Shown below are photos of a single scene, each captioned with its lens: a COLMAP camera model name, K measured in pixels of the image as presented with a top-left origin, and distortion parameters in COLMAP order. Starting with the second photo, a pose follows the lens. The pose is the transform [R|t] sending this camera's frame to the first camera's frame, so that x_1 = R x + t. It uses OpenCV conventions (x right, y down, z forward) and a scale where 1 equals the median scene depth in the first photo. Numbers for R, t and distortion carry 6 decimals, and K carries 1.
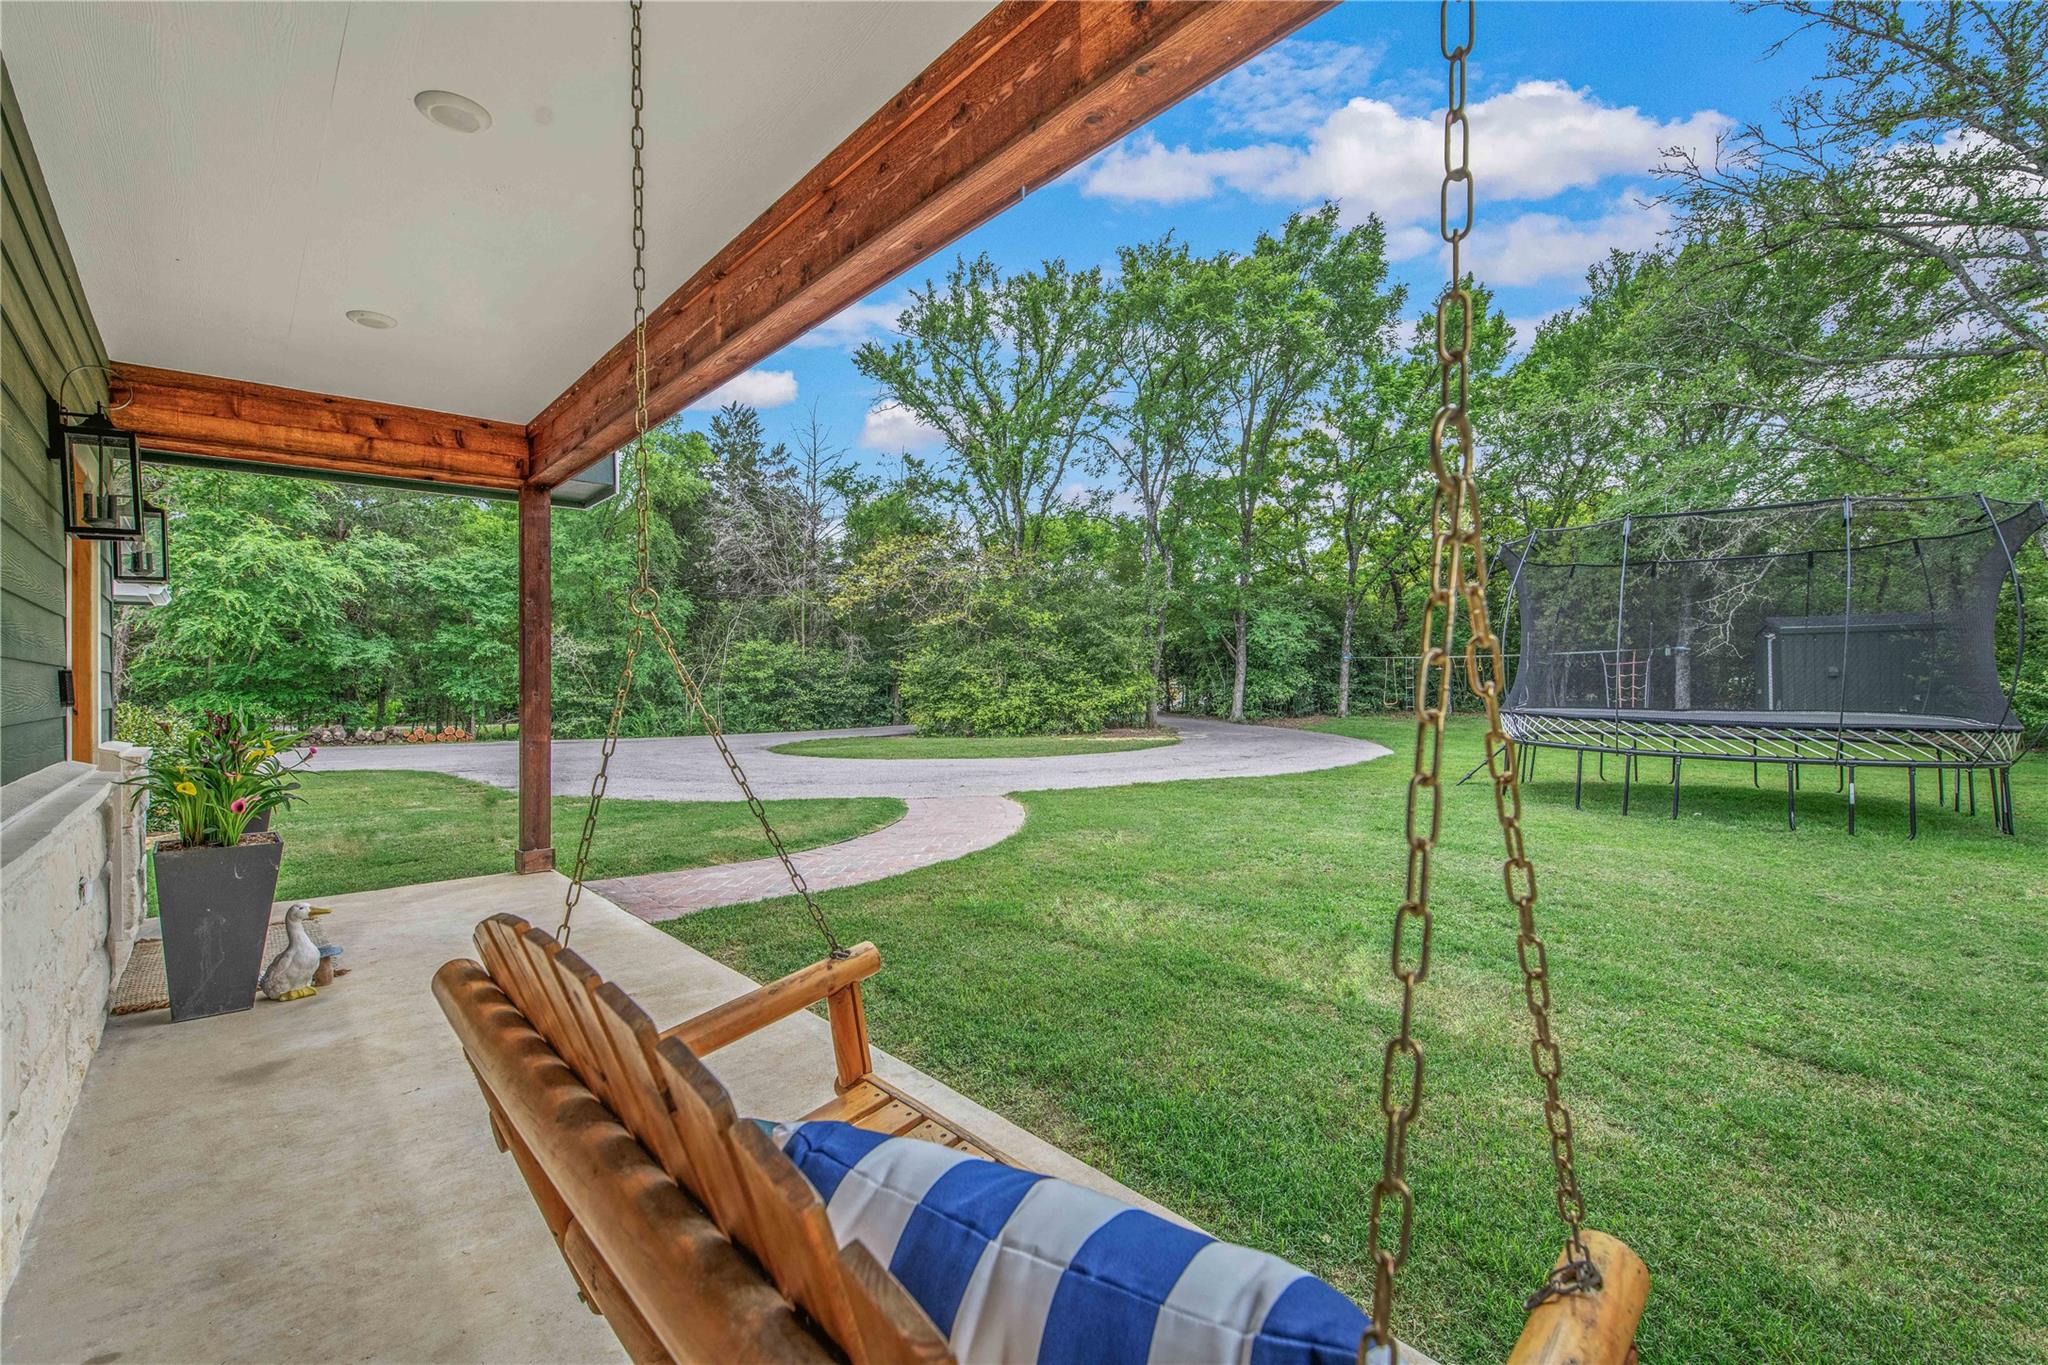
lens RADIAL K [[879.9, 0, 1021.9], [0, 879.9, 673.4], [0, 0, 1]] dist [0.000554, -0.004256]
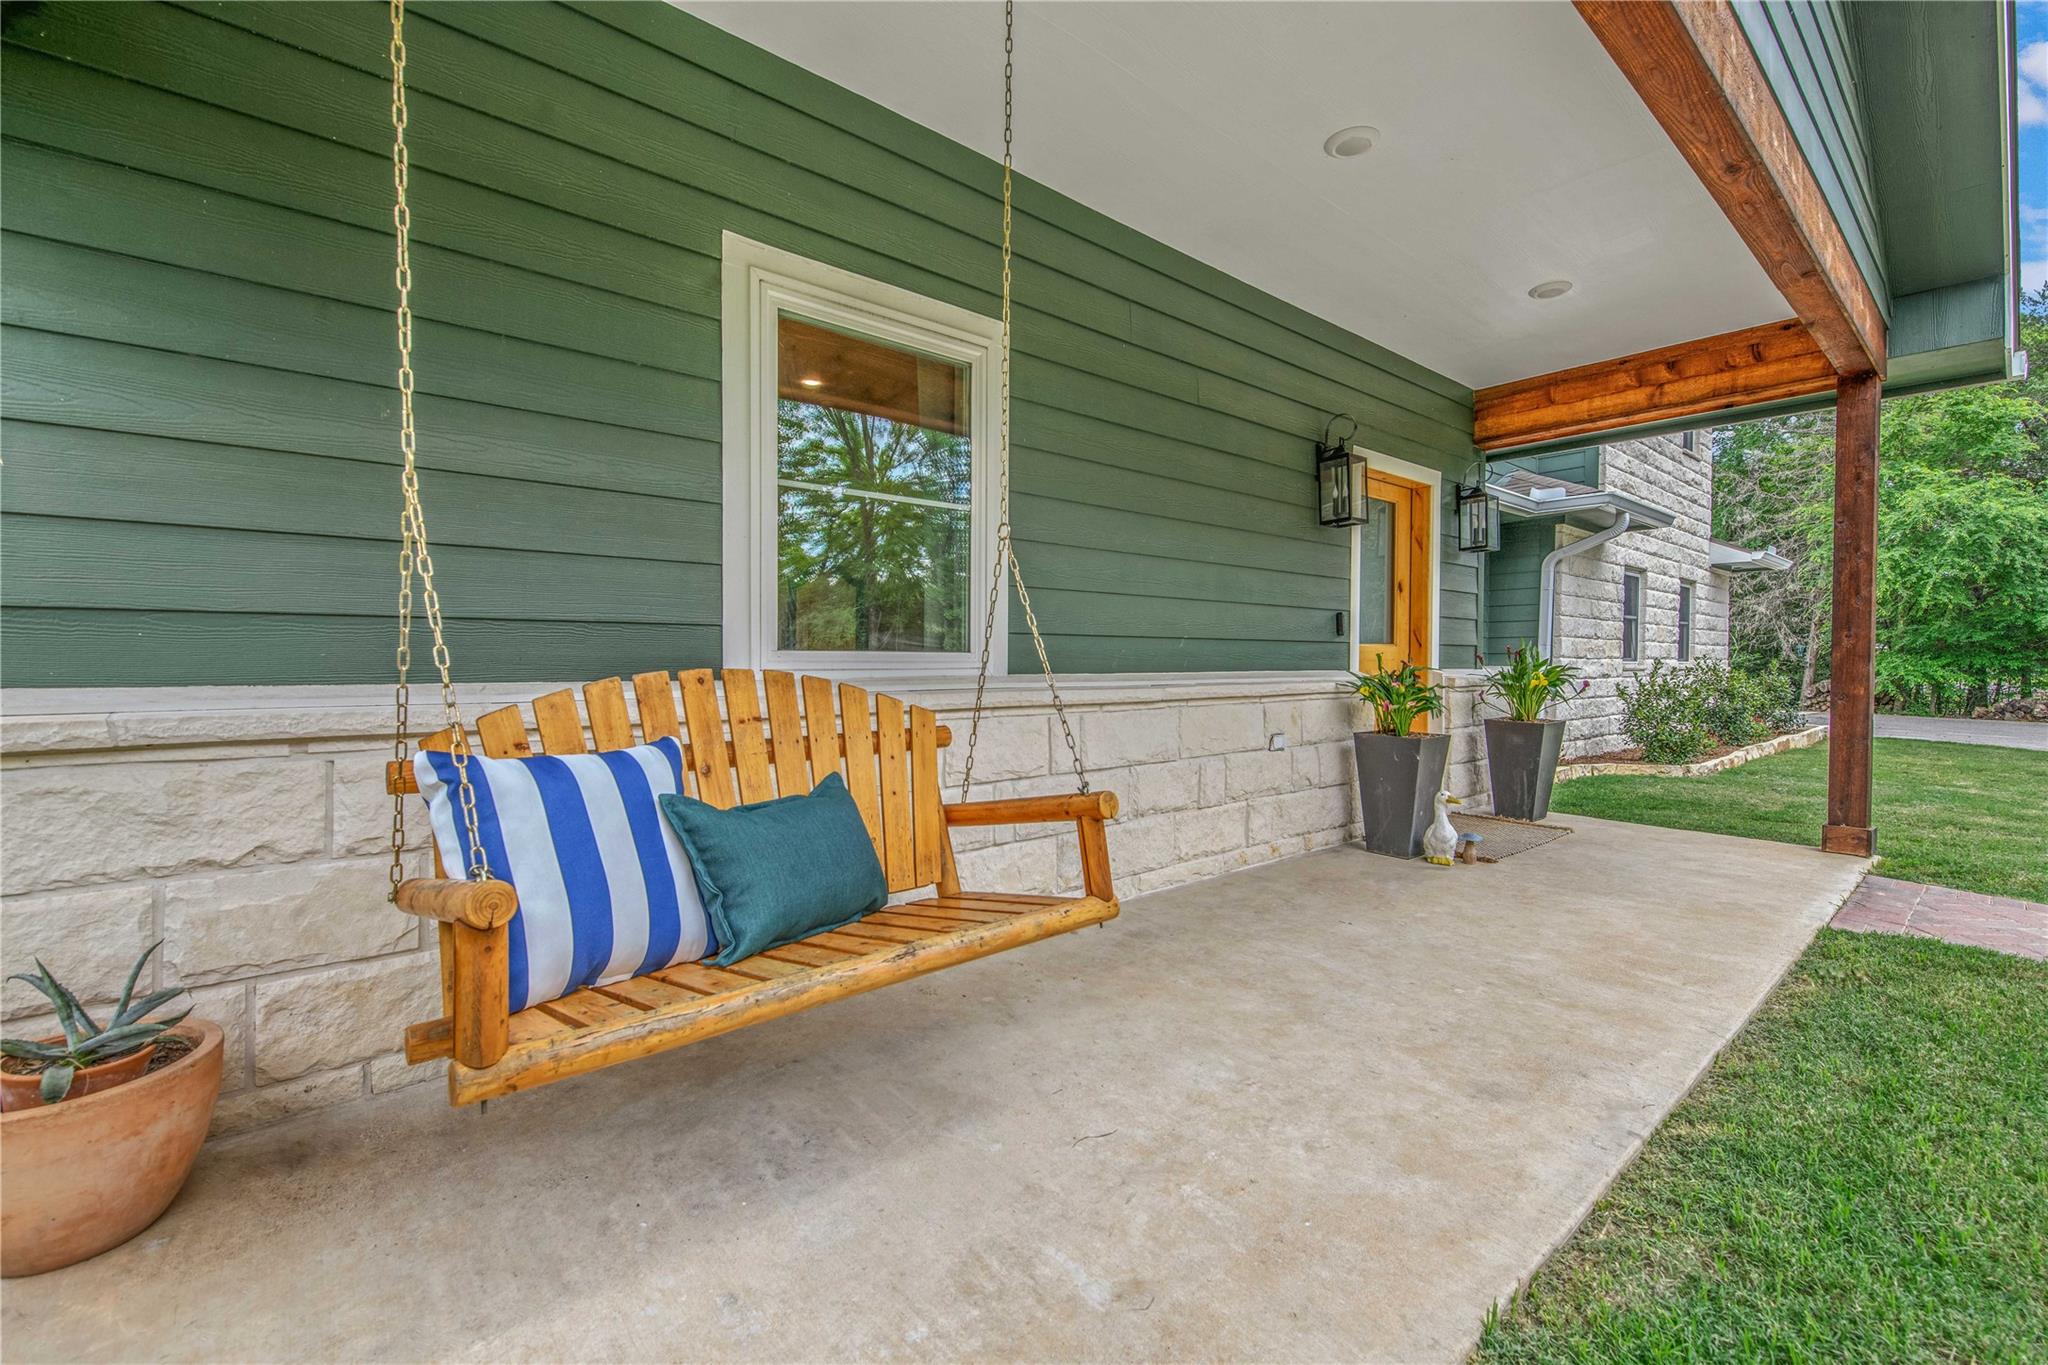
lens RADIAL K [[879.9, 0, 1021.9], [0, 879.9, 673.4], [0, 0, 1]] dist [0.000554, -0.004256]
pose [[-0.029183, 0.030079, -0.999121, 0.325851], [0.004945, 0.999539, 0.029947, 0.035259], [0.999562, -0.004067, -0.029318, 0.301460]]
